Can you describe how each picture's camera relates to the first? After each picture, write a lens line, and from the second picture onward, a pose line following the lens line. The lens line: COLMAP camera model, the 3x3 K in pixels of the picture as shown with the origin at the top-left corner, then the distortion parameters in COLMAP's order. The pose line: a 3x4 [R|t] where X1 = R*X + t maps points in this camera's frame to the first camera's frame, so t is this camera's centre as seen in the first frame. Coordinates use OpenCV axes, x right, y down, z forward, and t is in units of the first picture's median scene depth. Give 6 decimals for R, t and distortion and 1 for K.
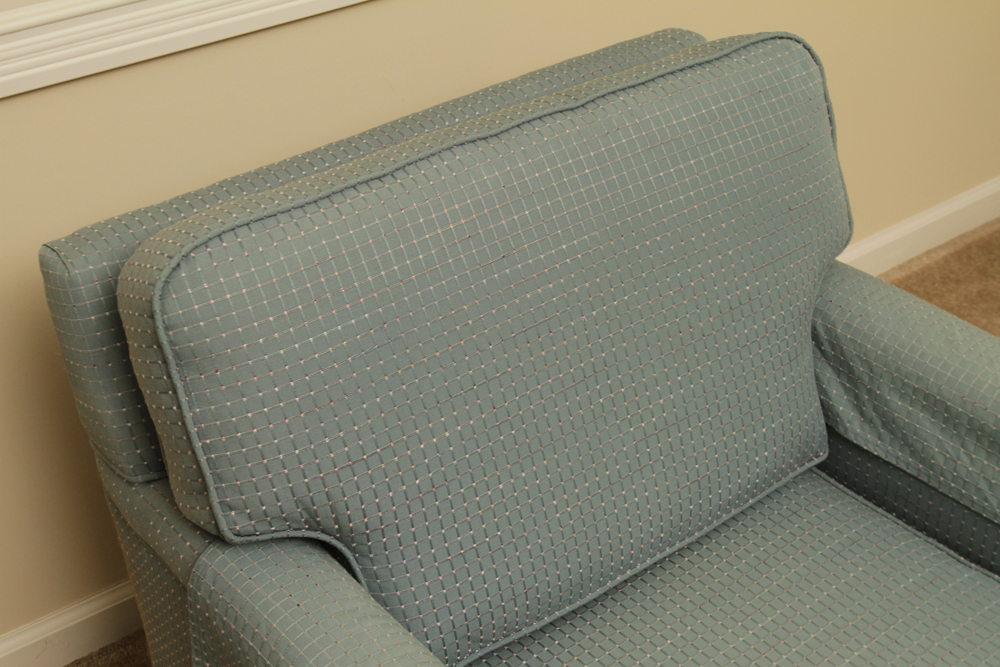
lens RADIAL K [[1451.0, 0, 500.2], [0, 1451.0, 336.9], [0, 0, 1]] dist [-0.022459, 0.000000]
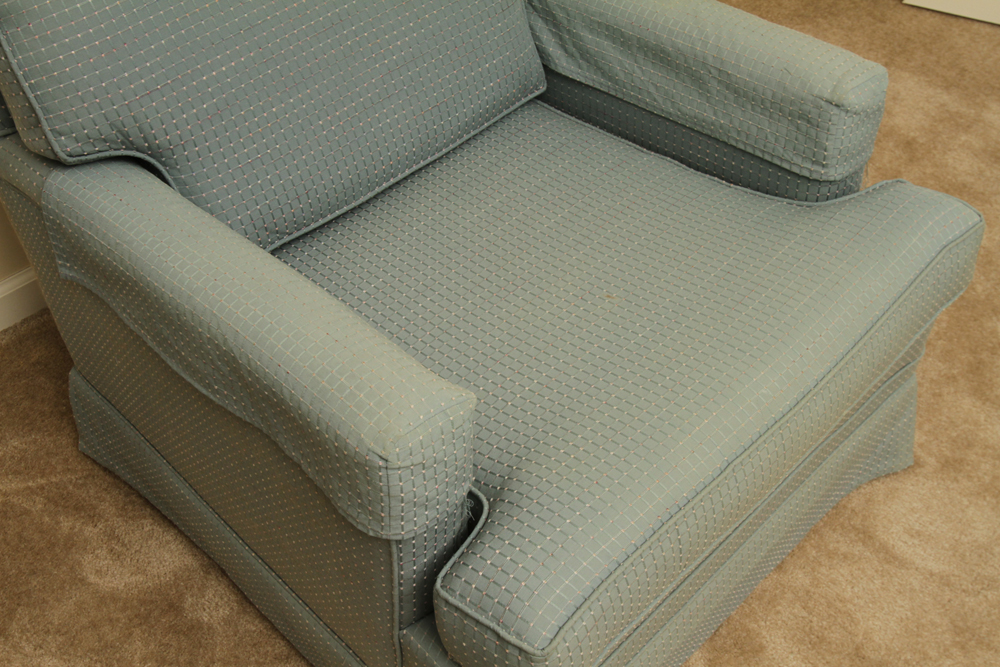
lens RADIAL K [[1217.4, 0, 506.0], [0, 1217.4, 337.4], [0, 0, 1]] dist [-0.038865, 0.000000]
pose [[0.991790, -0.109707, 0.065710, 0.107182], [0.097709, 0.981599, 0.164064, 0.136313], [-0.082499, -0.156297, 0.984259, -0.128588]]
